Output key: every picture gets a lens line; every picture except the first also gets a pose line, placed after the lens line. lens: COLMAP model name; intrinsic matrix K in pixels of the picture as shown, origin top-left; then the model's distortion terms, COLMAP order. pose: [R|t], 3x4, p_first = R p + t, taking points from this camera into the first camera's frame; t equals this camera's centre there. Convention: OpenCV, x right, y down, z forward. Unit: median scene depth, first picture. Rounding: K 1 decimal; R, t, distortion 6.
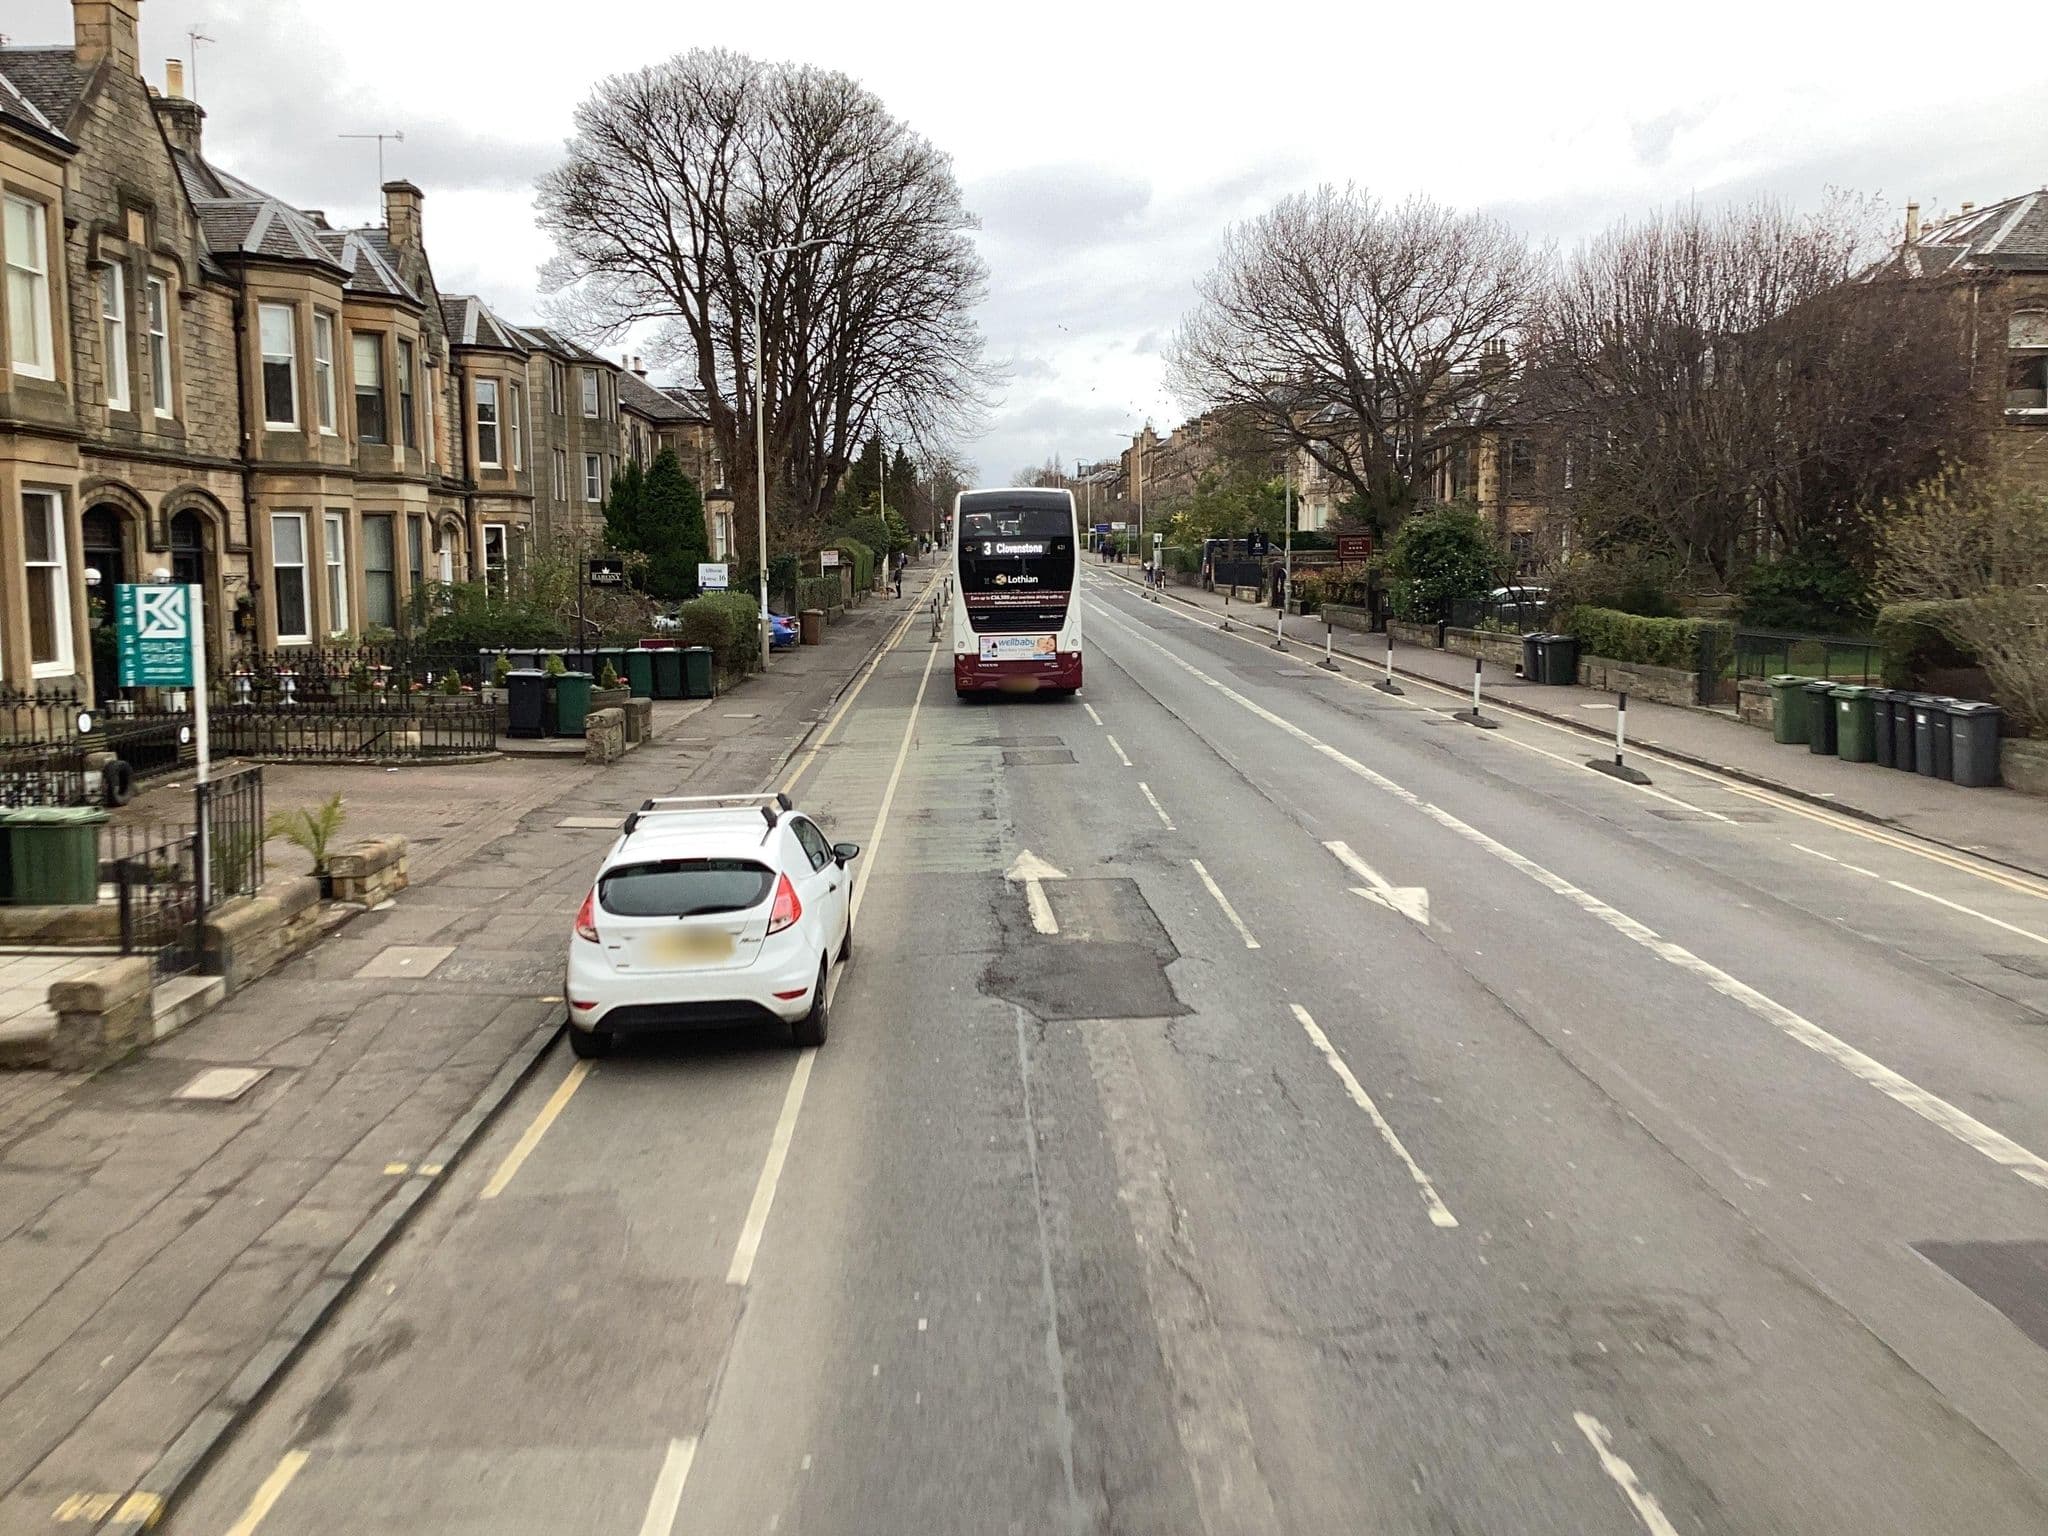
lens RADIAL K [[1655.0, 0, 1018.6], [0, 1655.0, 824.4], [0, 0, 1]] dist [0.010260, 0.129771]
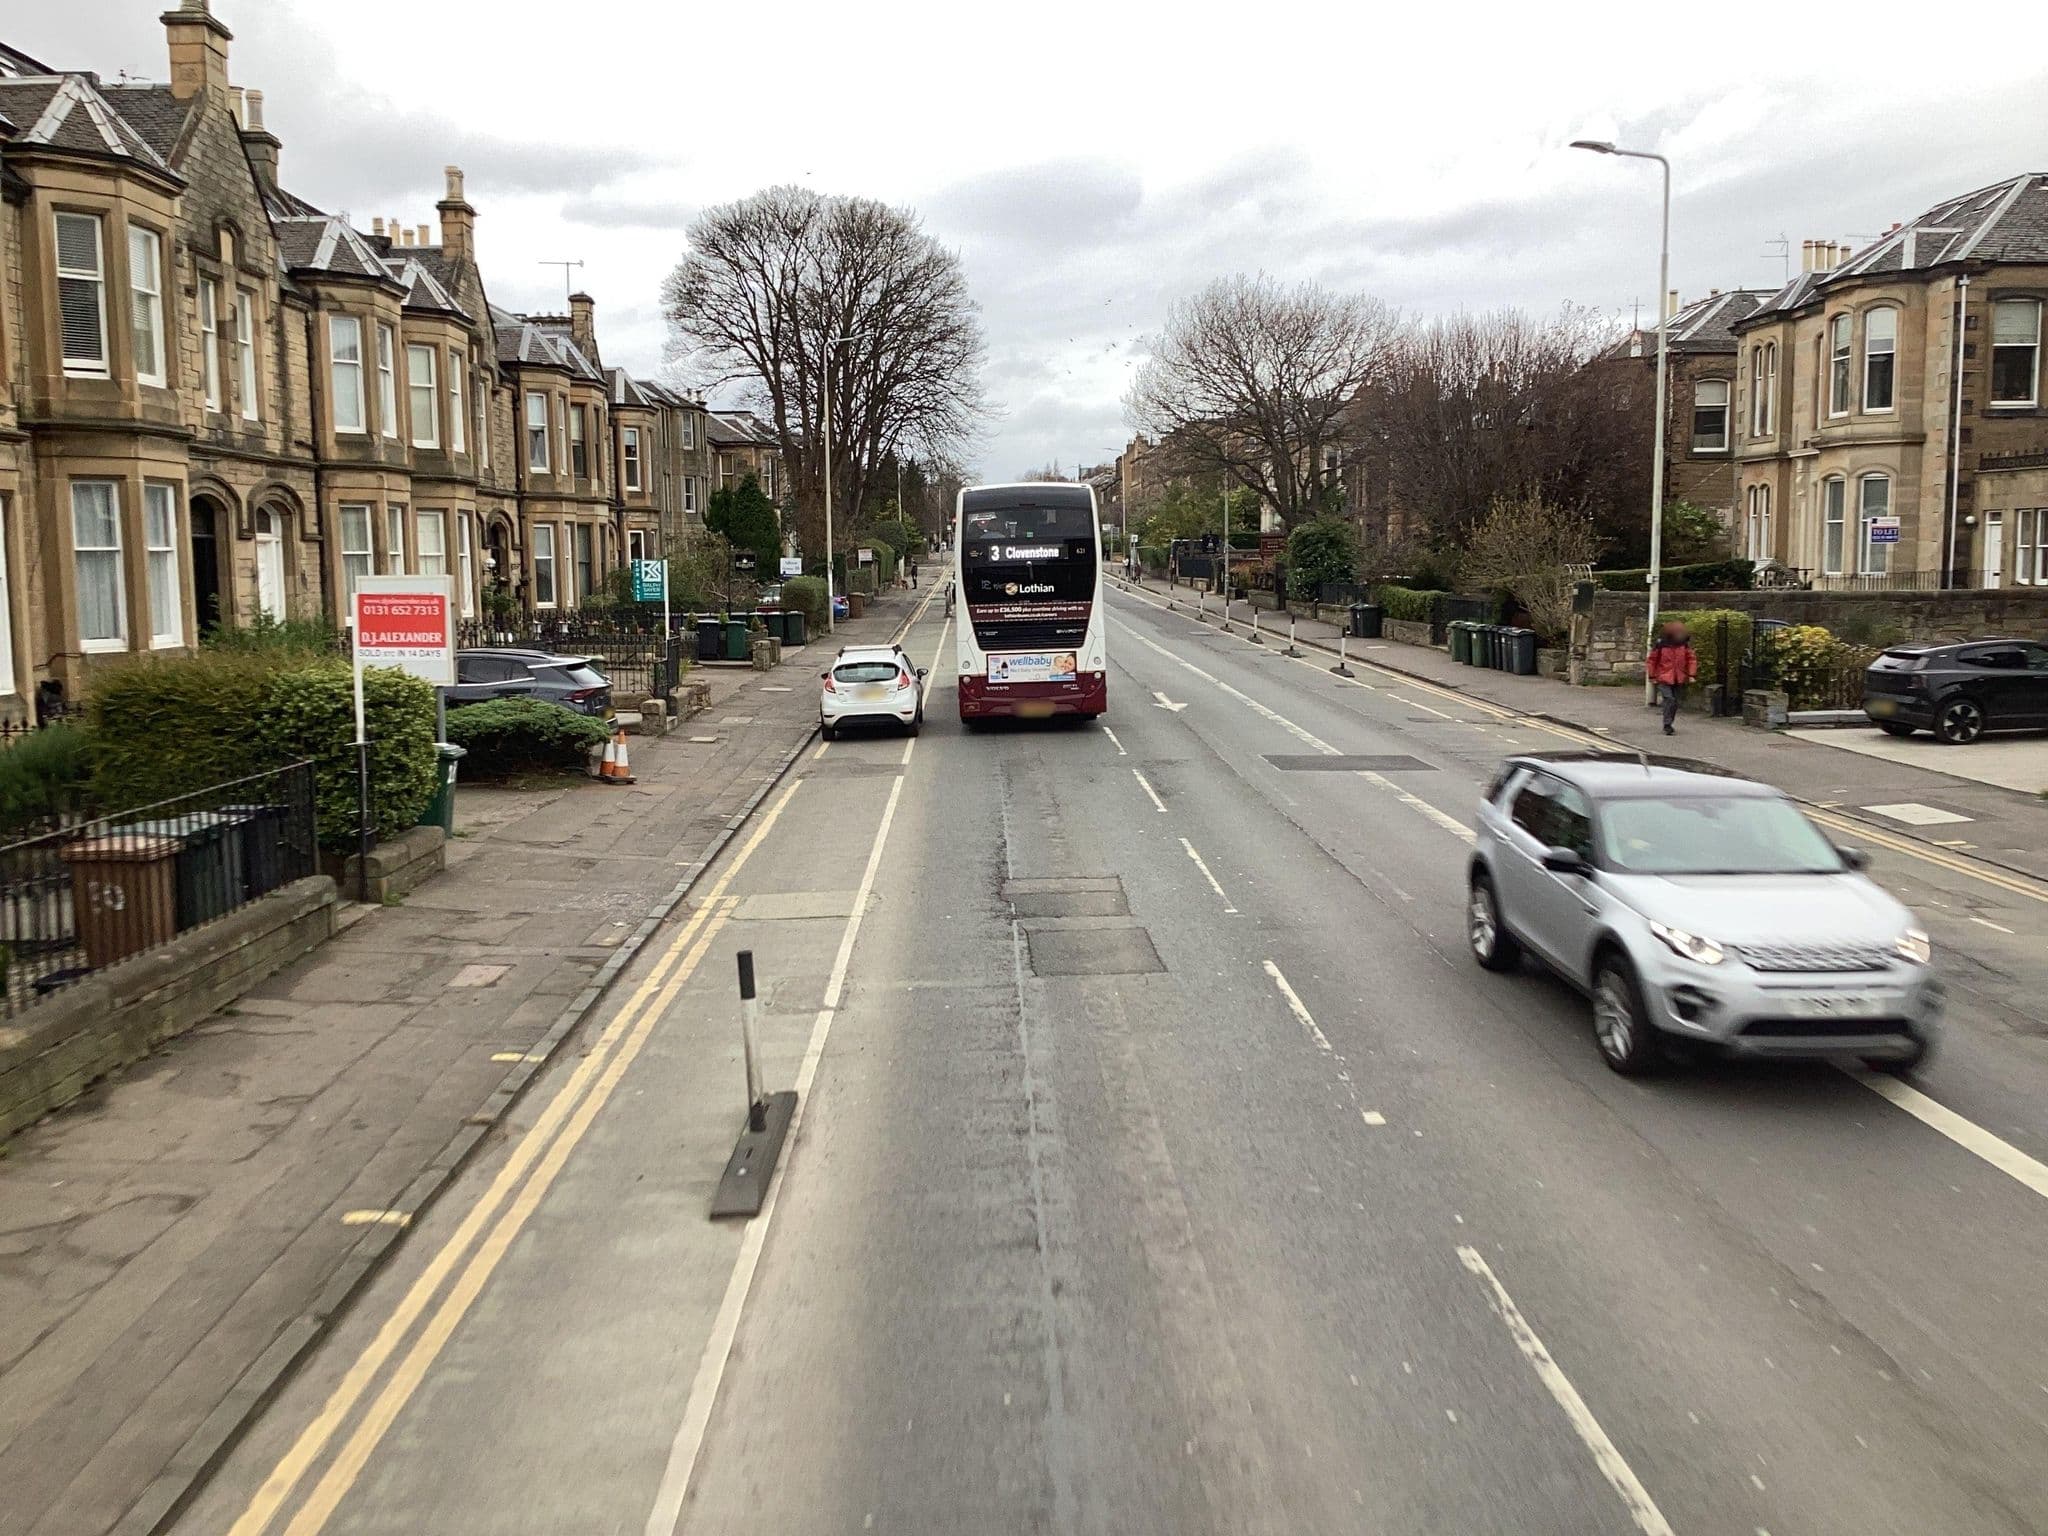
lens RADIAL K [[2543.6, 0, 1069.4], [0, 2543.6, 902.8], [0, 0, 1]] dist [-0.125580, 2.848708]
pose [[0.999970, -0.002457, 0.007310, 0.032915], [0.002659, 0.999611, -0.027756, 0.184641], [-0.007239, 0.027774, 0.999588, -1.085195]]
